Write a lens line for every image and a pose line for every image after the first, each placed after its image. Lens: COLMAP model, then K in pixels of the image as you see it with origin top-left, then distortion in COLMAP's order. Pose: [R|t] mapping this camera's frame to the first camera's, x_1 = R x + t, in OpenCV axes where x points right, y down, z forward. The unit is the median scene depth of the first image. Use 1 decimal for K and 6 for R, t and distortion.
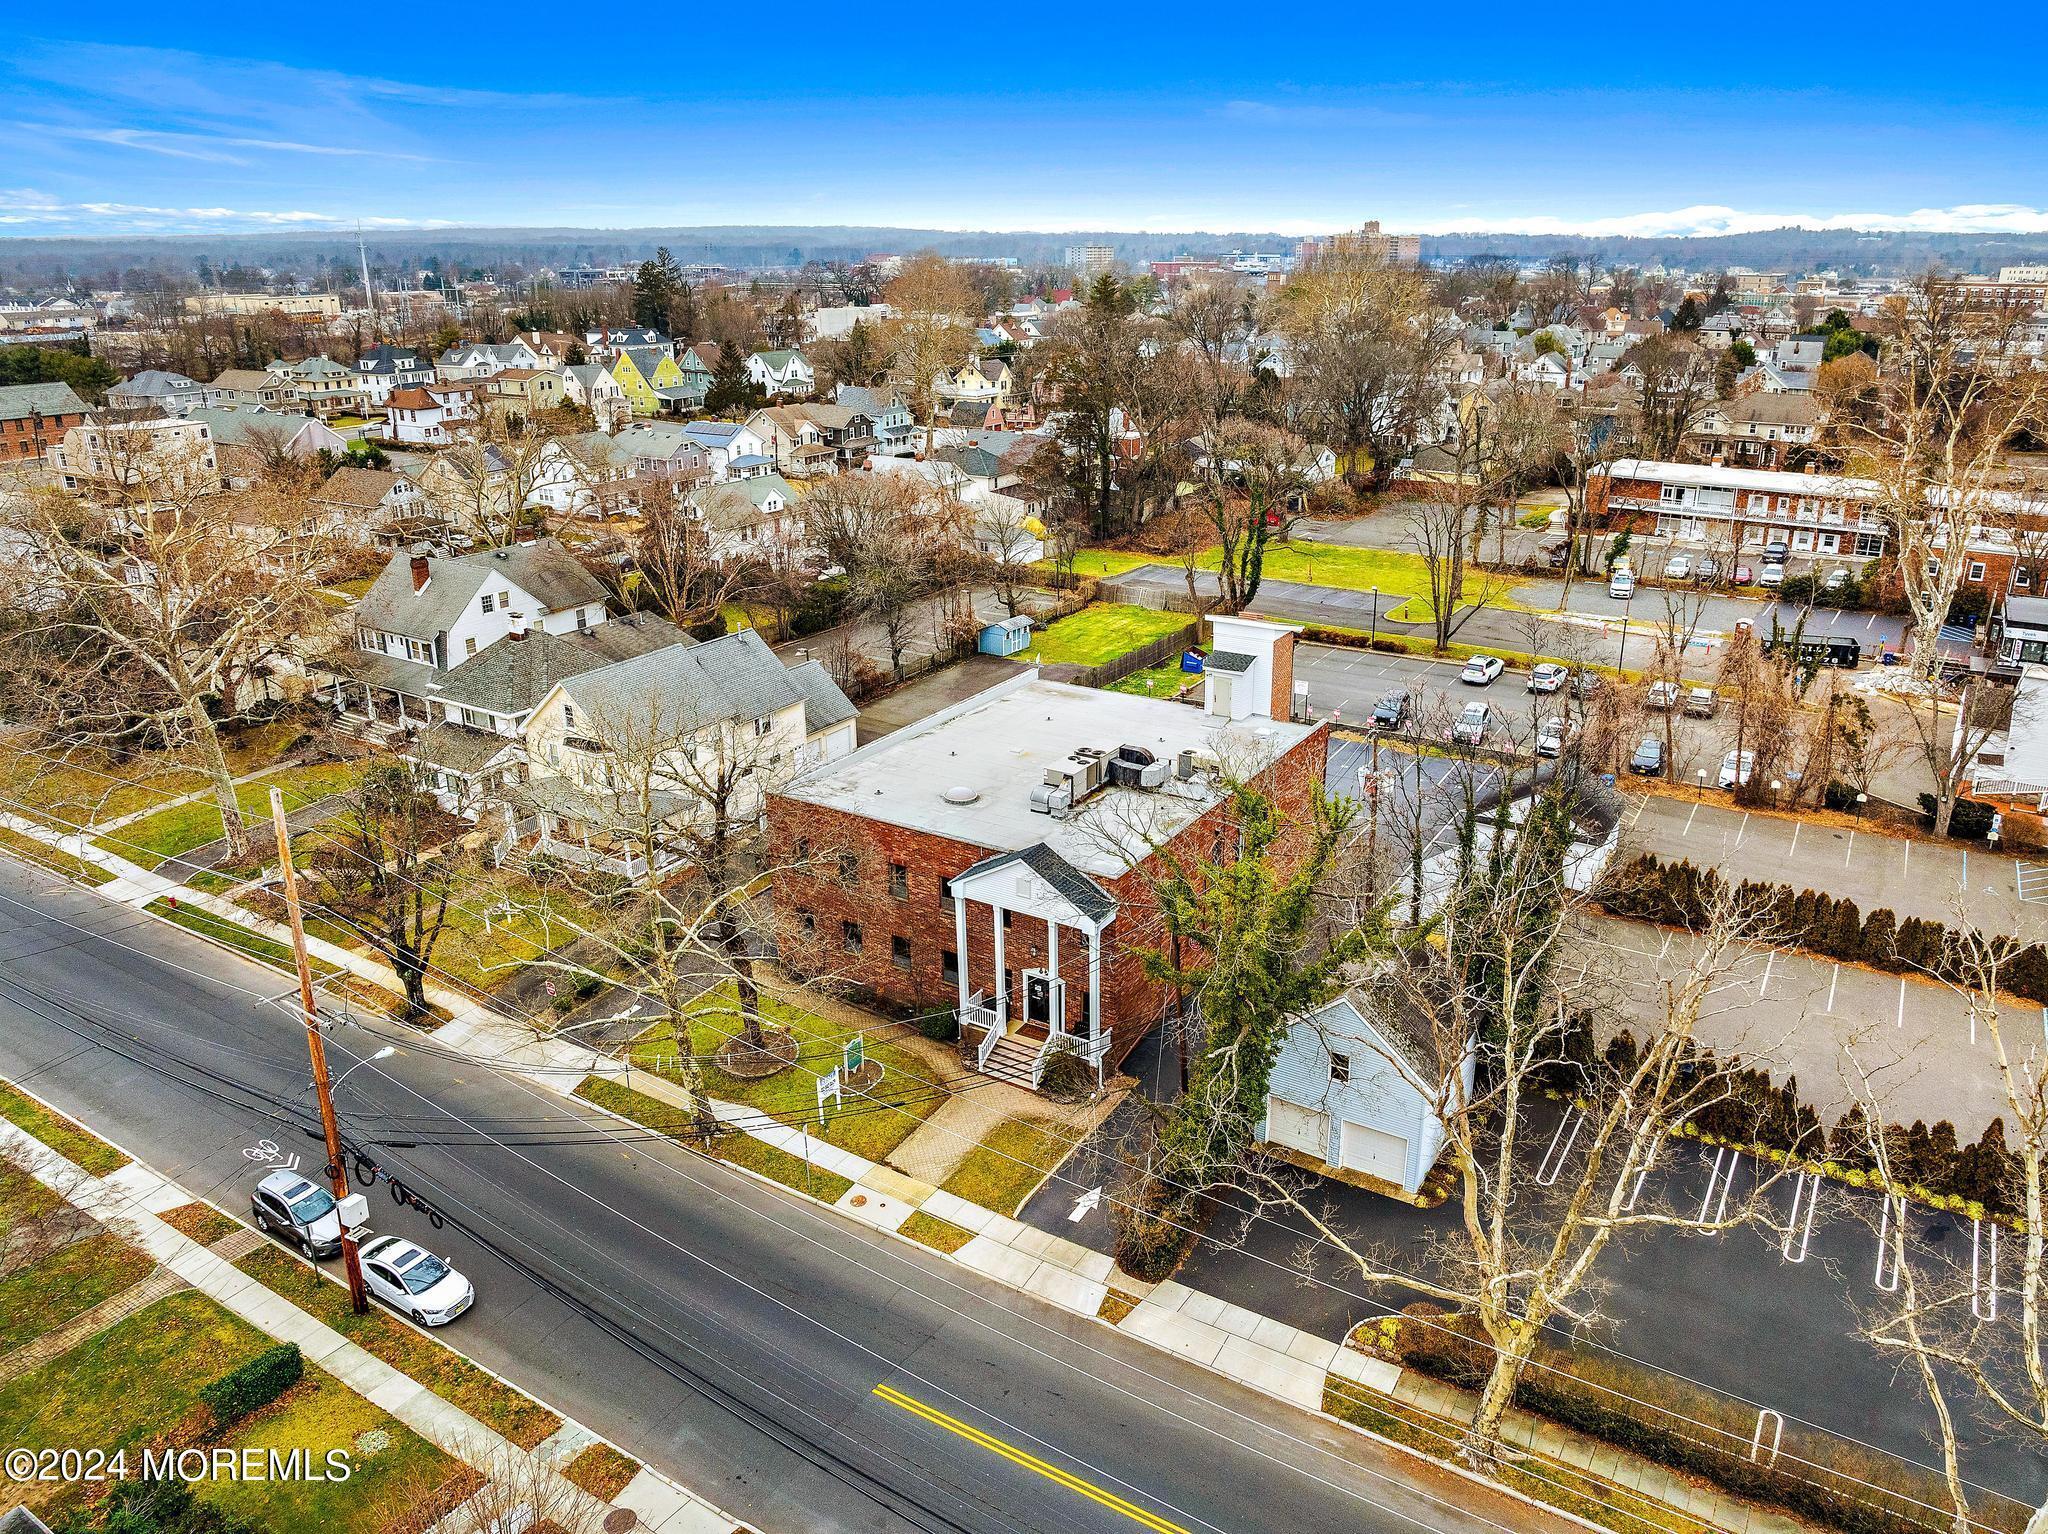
lens RADIAL K [[1466.8, 0, 1032.8], [0, 1466.8, 765.4], [0, 0, 1]] dist [-0.039714, 0.005944]
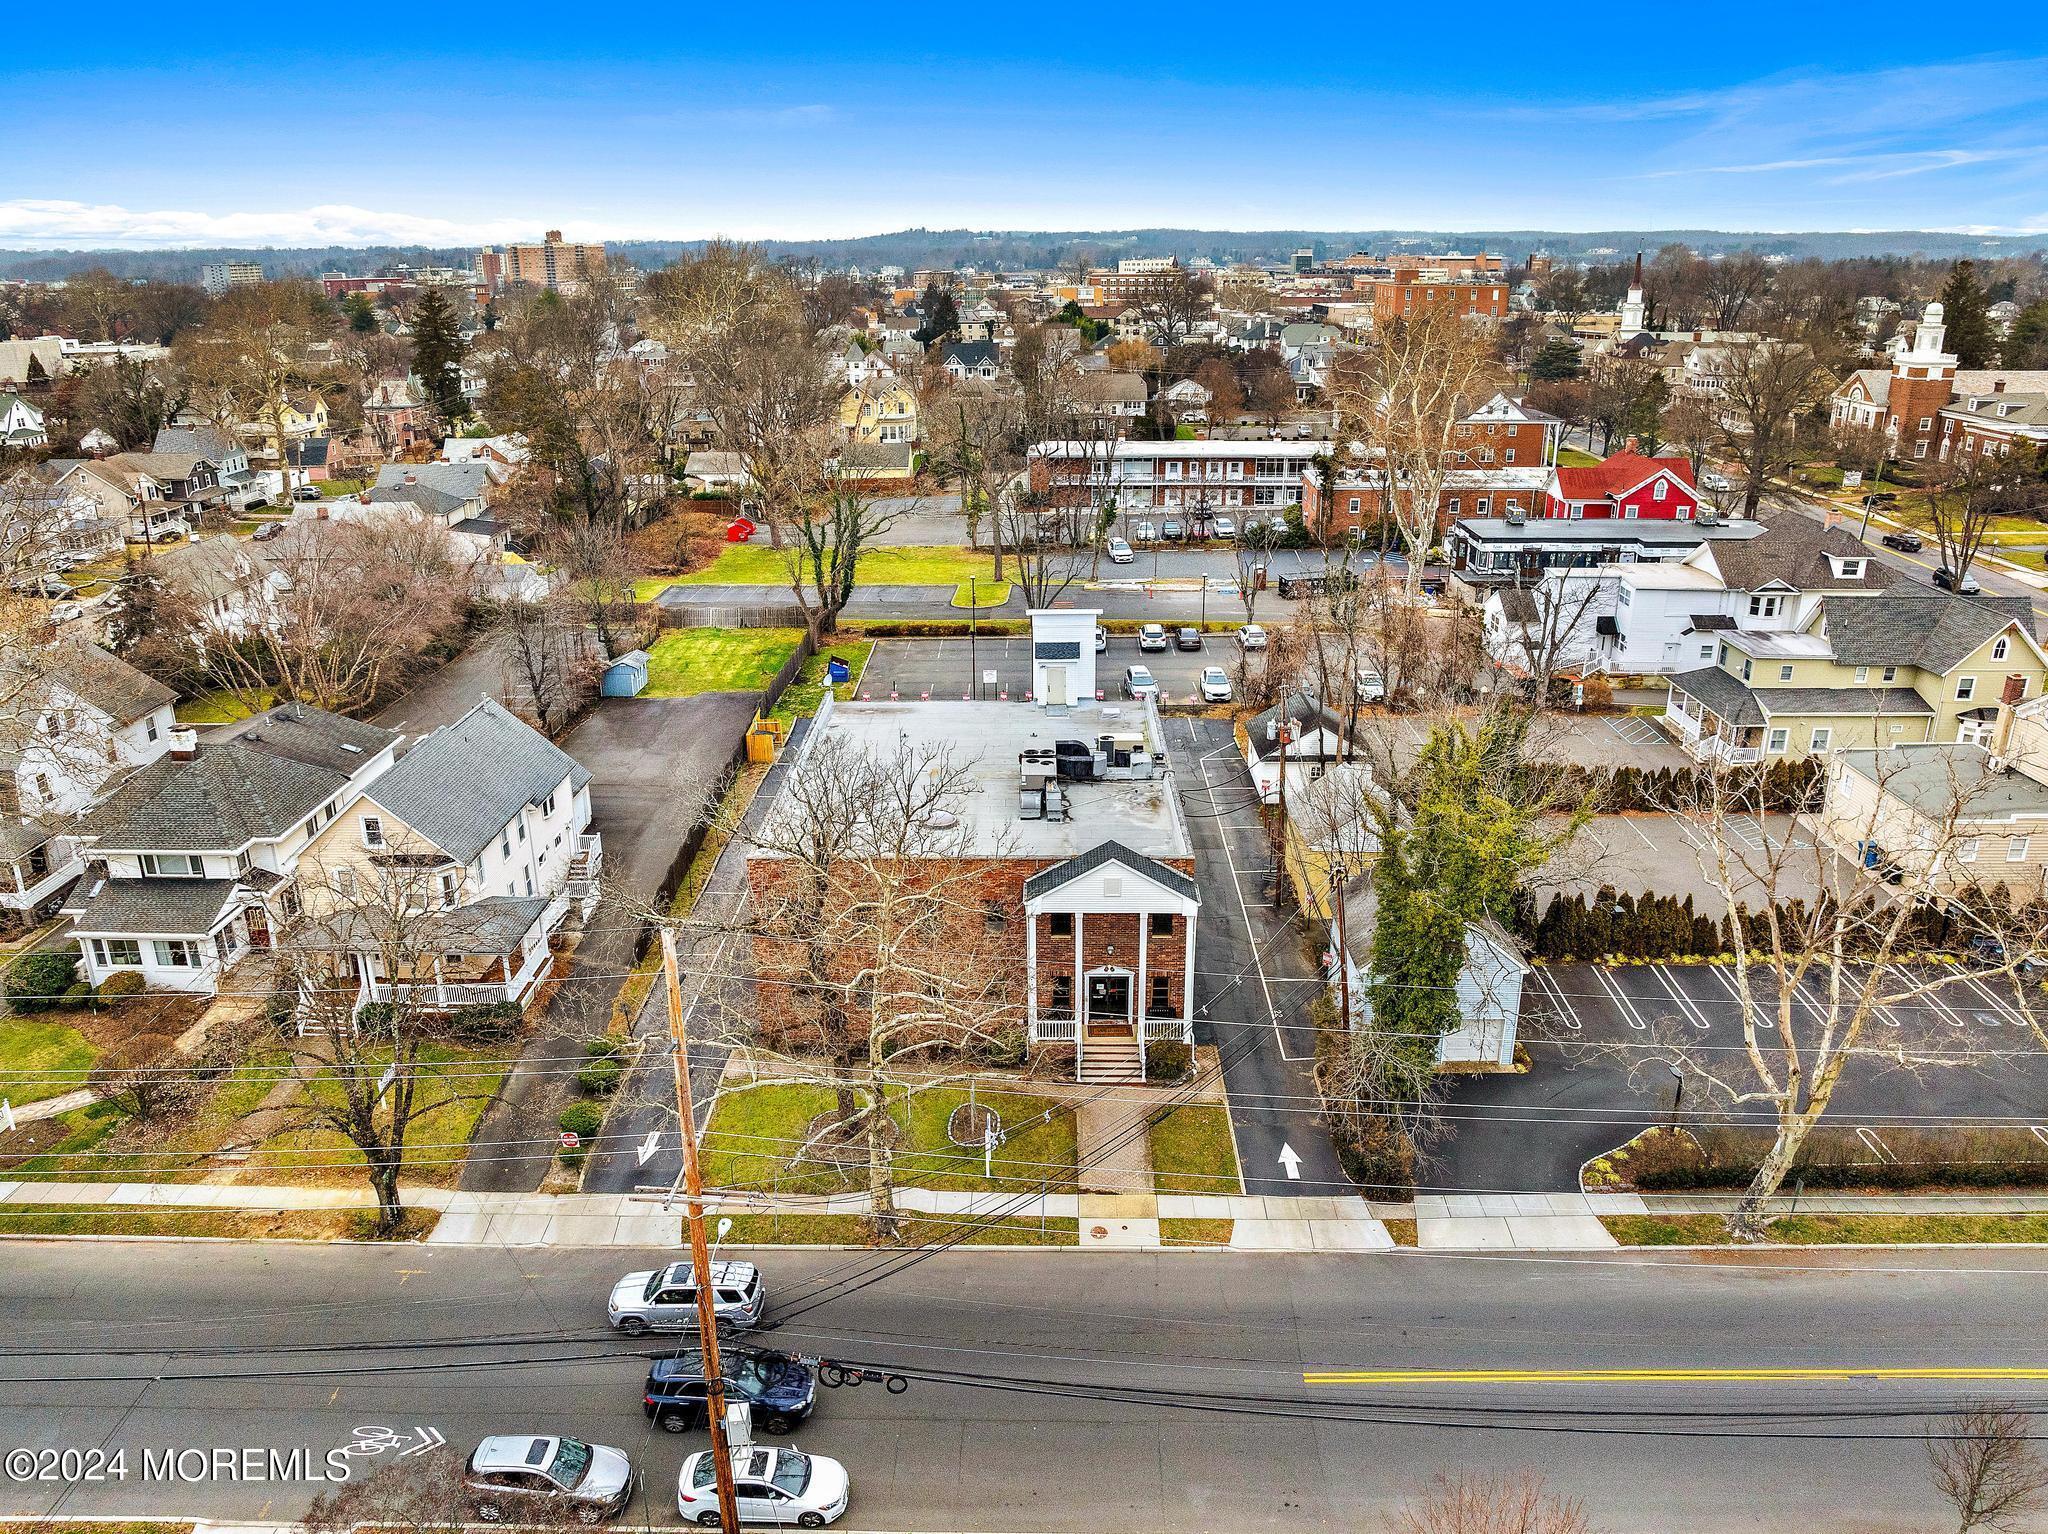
lens RADIAL K [[1466.8, 0, 1032.8], [0, 1466.8, 765.4], [0, 0, 1]] dist [-0.039714, 0.005944]
pose [[0.856769, -0.178027, 0.483997, -0.470856], [0.180462, 0.982685, 0.042003, -0.045472], [-0.483094, 0.051356, 0.874061, 0.130011]]
